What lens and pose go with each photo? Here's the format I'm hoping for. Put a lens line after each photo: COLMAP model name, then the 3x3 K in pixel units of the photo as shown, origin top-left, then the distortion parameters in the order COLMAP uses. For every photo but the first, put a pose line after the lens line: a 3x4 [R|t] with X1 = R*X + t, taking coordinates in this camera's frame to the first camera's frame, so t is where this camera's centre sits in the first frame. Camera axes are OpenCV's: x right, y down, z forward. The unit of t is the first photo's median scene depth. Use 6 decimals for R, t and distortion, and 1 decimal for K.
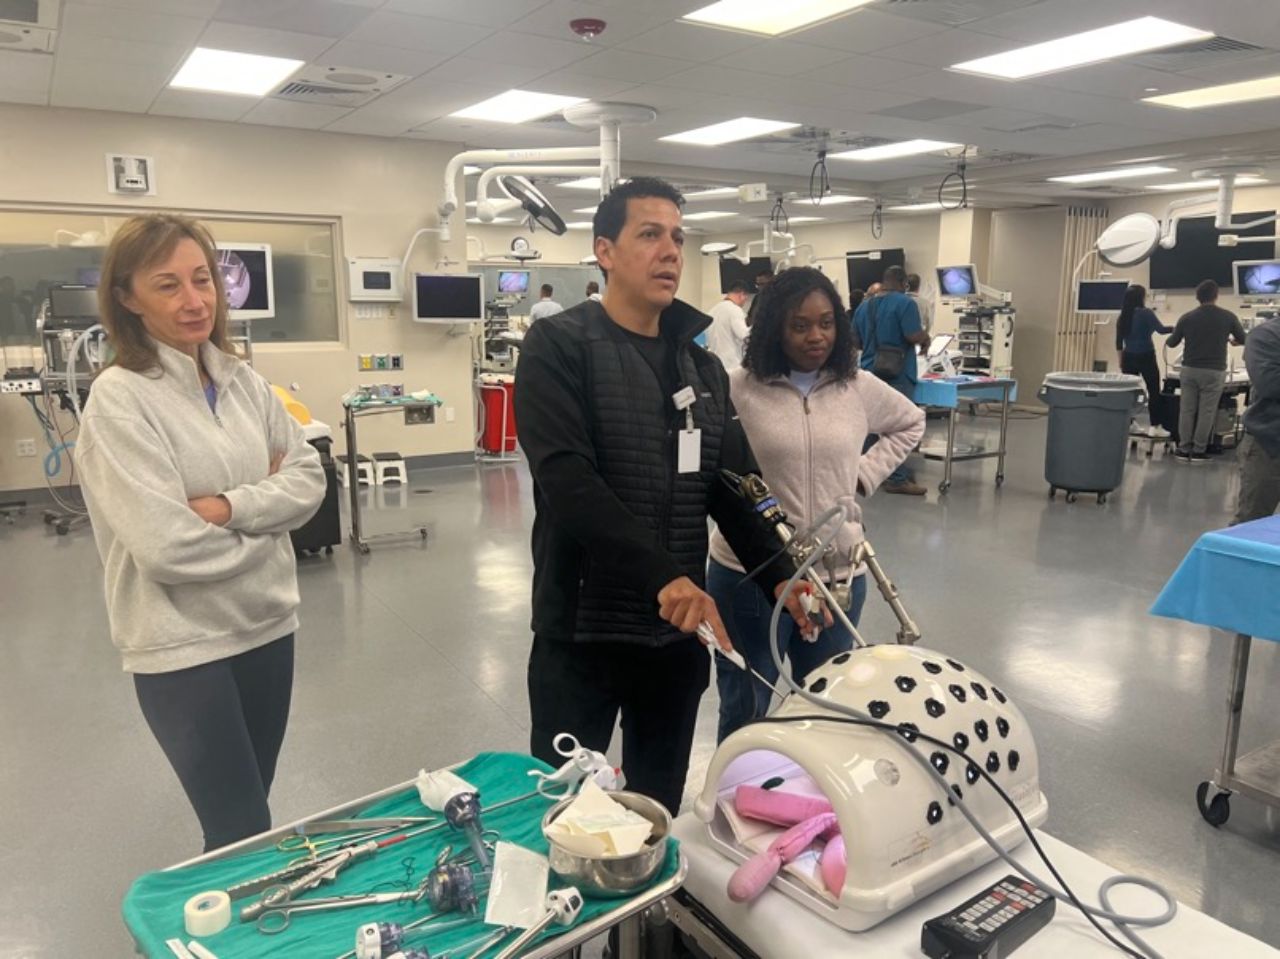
lens RADIAL K [[961.1, 0, 636.9], [0, 961.1, 482.7], [0, 0, 1]] dist [0.078178, -0.097395]
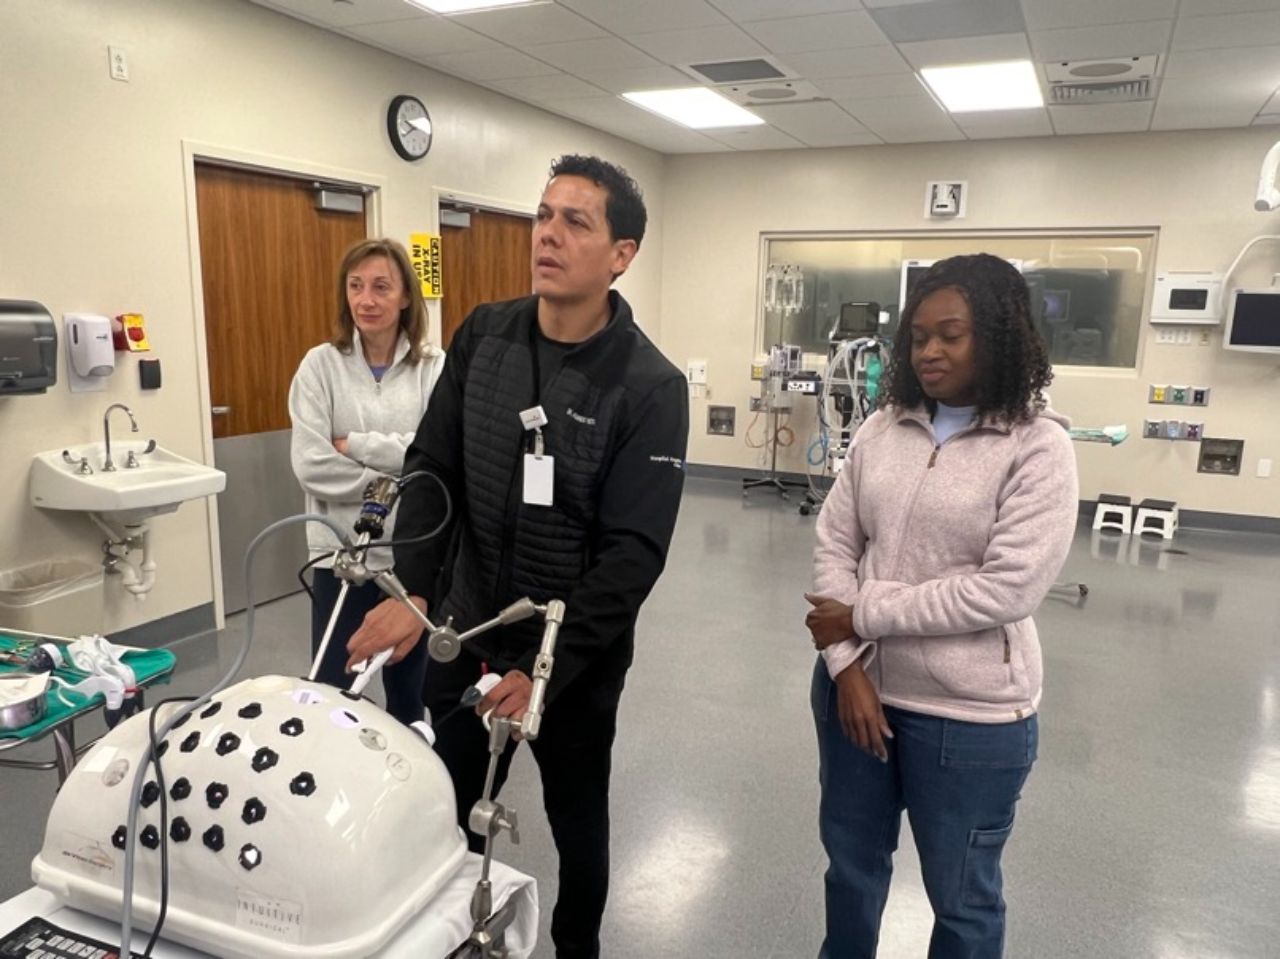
lens RADIAL K [[975.7, 0, 636.2], [0, 975.7, 520.0], [0, 0, 1]] dist [0.005387, -0.000450]
pose [[0.533581, 0.192919, -0.823452, 0.216690], [-0.180495, 0.977181, 0.111978, -0.028093], [0.826264, 0.088880, 0.556226, 0.138727]]
